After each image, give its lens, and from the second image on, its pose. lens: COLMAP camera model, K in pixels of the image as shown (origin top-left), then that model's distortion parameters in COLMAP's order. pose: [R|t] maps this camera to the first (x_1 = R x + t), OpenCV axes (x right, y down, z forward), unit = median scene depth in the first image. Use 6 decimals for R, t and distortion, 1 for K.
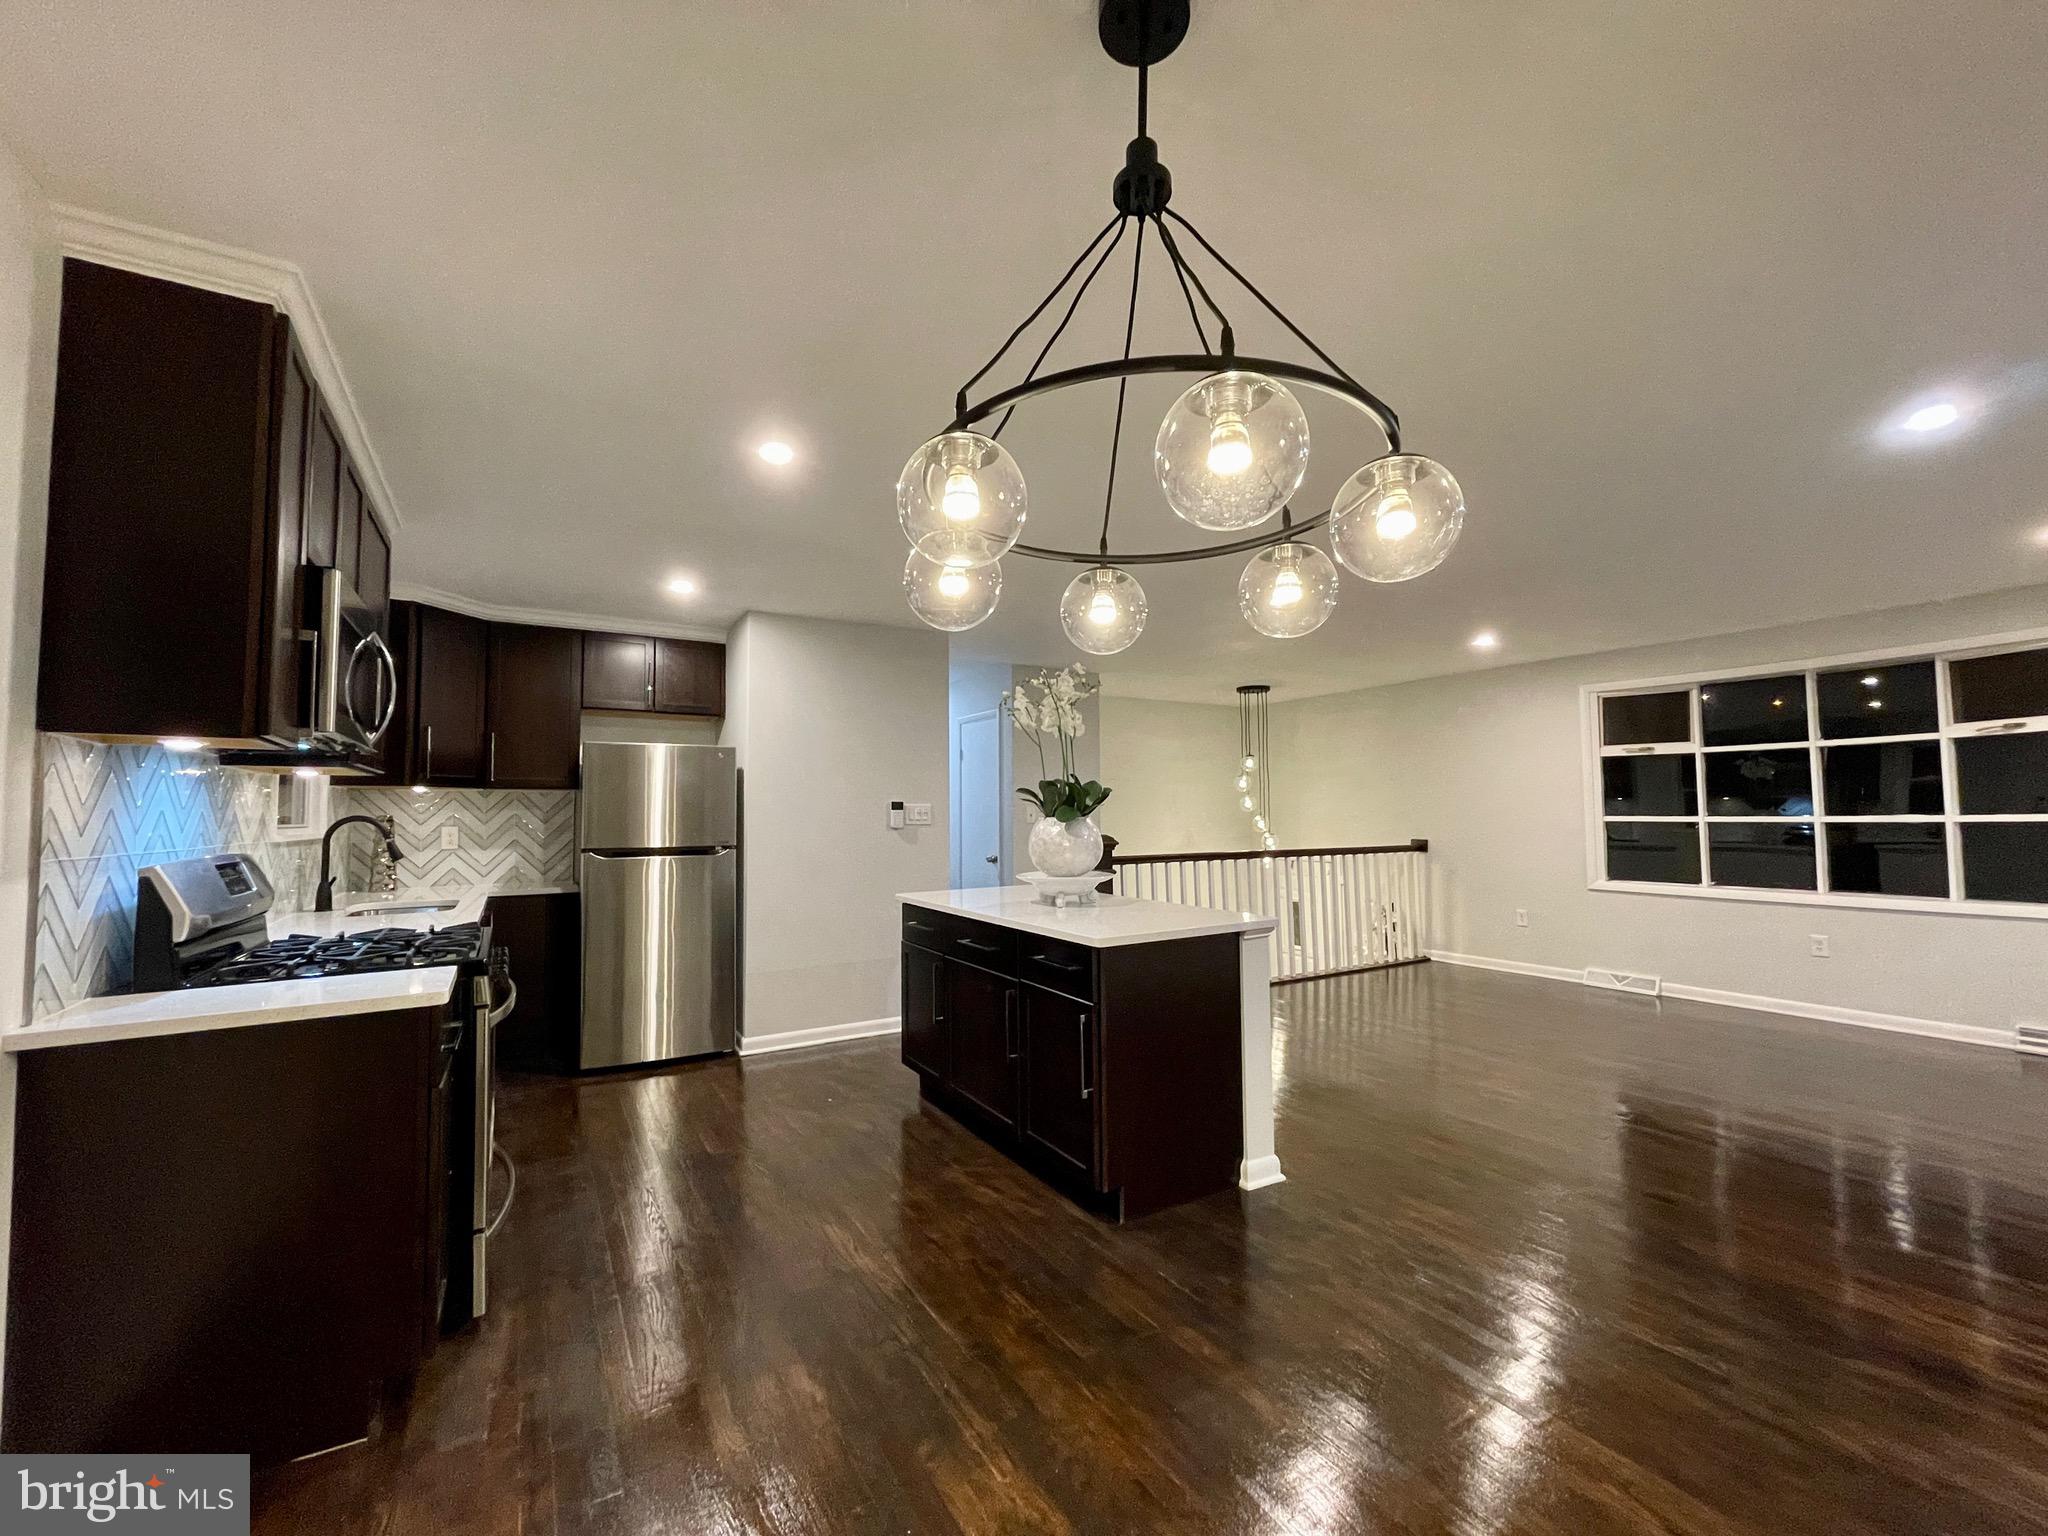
lens RADIAL K [[834.1, 0, 1014.5], [0, 834.1, 757.2], [0, 0, 1]] dist [-0.001909, -0.000097]
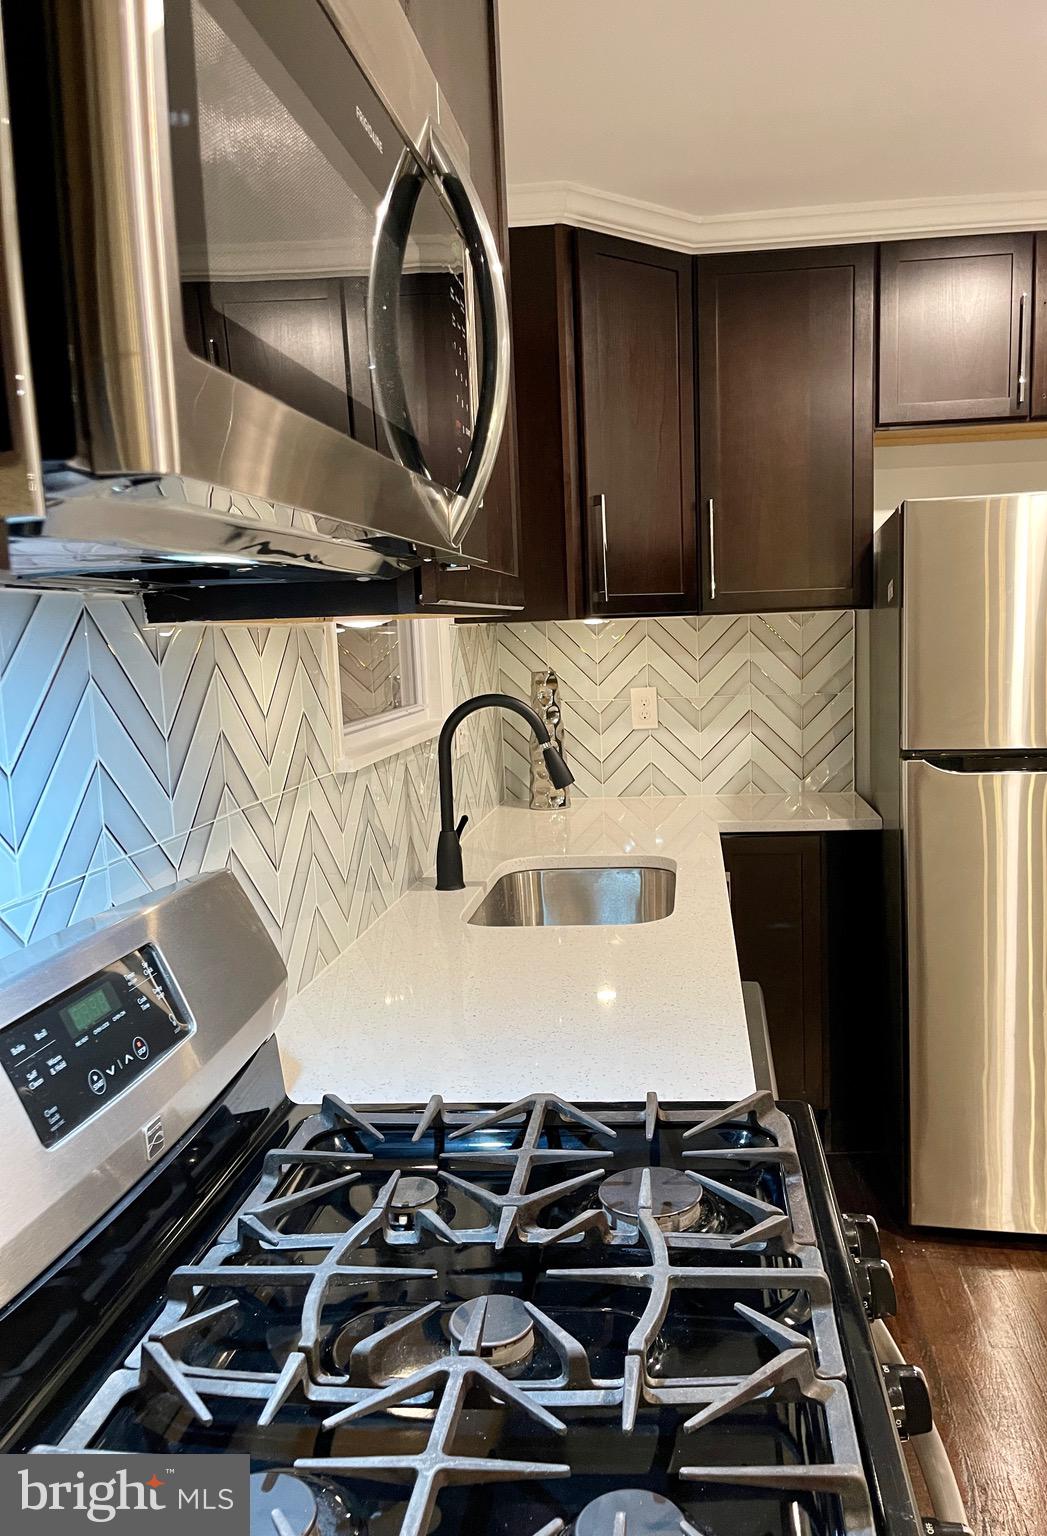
lens RADIAL K [[1173.6, 0, 527.3], [0, 1173.6, 765.4], [0, 0, 1]] dist [0.003101, -0.000038]
pose [[0.781806, 0.055216, -0.621072, -0.282823], [0.070026, 0.981994, 0.175452, -0.004366], [0.619577, -0.180660, 0.763863, 0.394925]]
